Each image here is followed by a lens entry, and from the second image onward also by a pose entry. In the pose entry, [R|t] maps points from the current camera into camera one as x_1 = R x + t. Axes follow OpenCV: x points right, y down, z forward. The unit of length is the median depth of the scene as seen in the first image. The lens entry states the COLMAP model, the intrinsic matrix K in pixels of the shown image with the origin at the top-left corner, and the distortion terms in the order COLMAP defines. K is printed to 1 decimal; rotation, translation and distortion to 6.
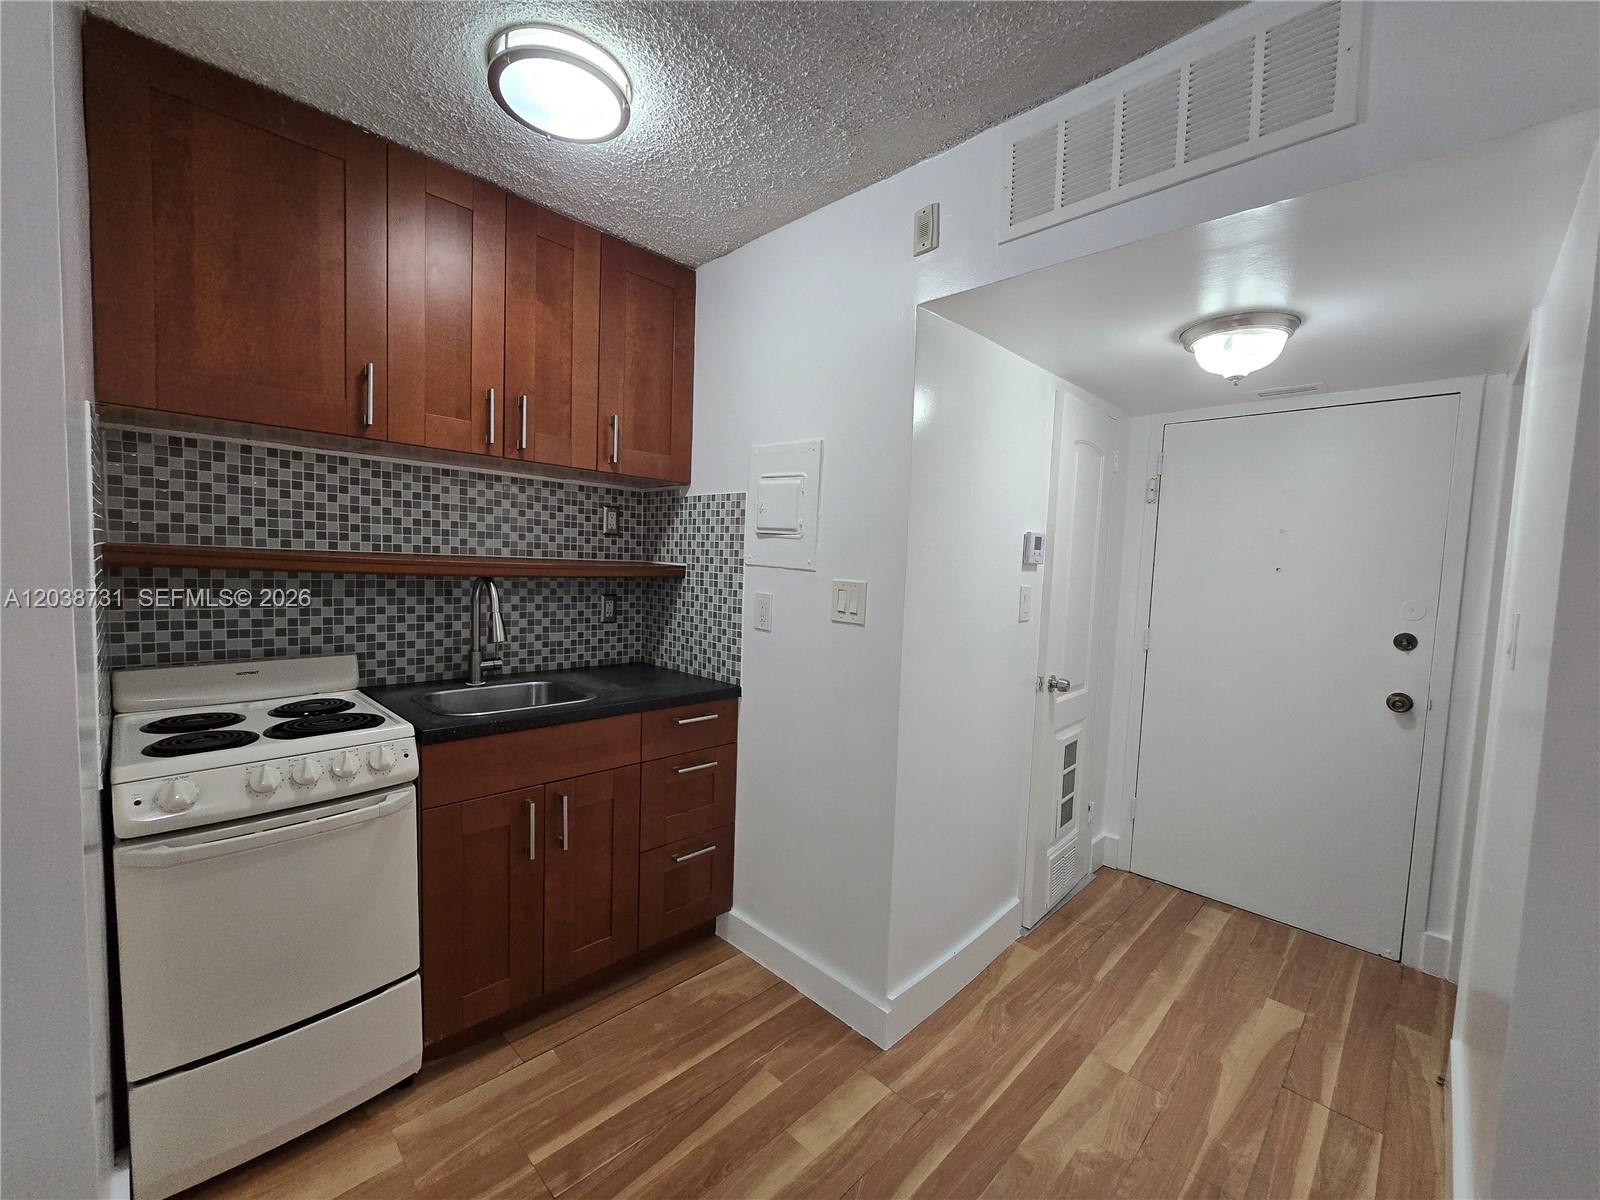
lens RADIAL K [[650.8, 0, 801.5], [0, 650.8, 604.7], [0, 0, 1]] dist [0.000154, 0.000169]
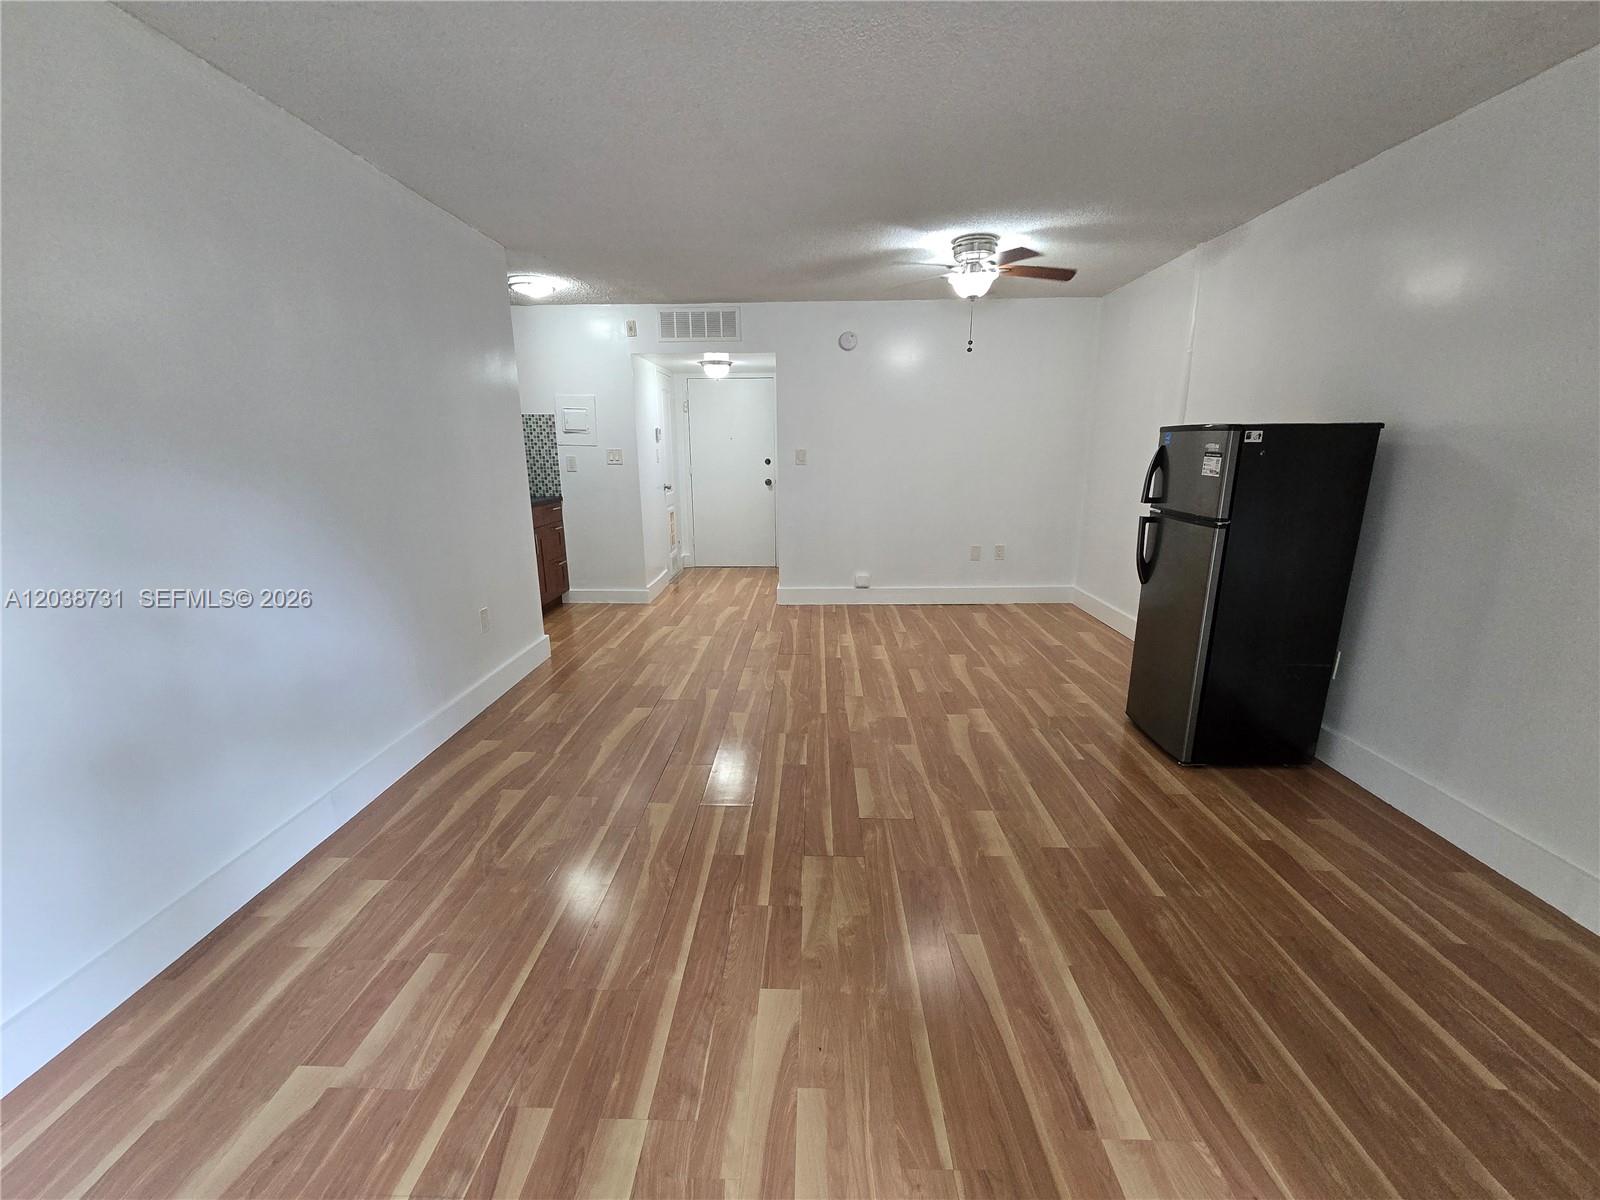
lens RADIAL K [[650.8, 0, 800.0], [0, 650.8, 603.6], [0, 0, 1]] dist [0.000154, 0.000169]
pose [[0.720464, -0.210209, 0.660866, -1.138529], [0.084979, 0.972532, 0.216701, 0.063380], [-0.688266, -0.099966, 0.718538, -1.391389]]
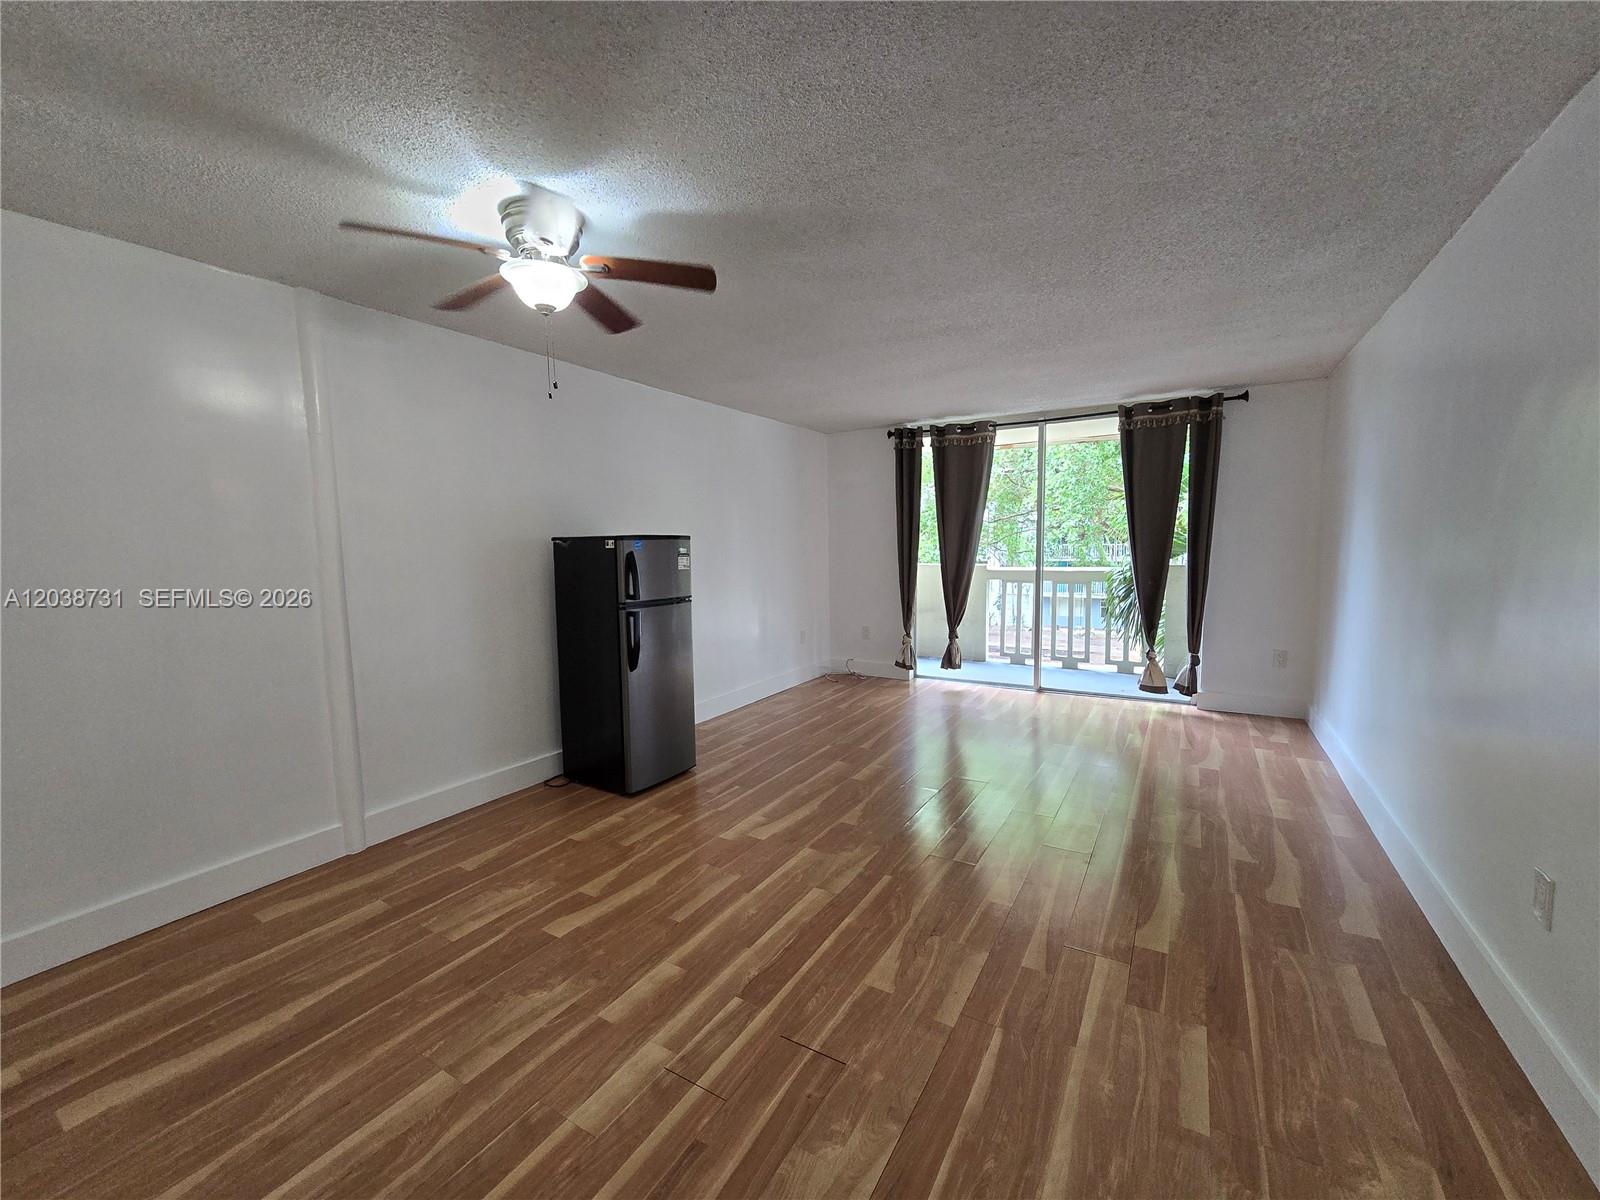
lens RADIAL K [[650.8, 0, 794.4], [0, 650.8, 603.4], [0, 0, 1]] dist [0.000154, 0.000169]
pose [[-0.970470, -0.001532, -0.241218, 0.857816], [-0.039629, 0.987405, 0.153168, -0.063066], [0.237945, 0.158204, -0.958308, 1.440373]]
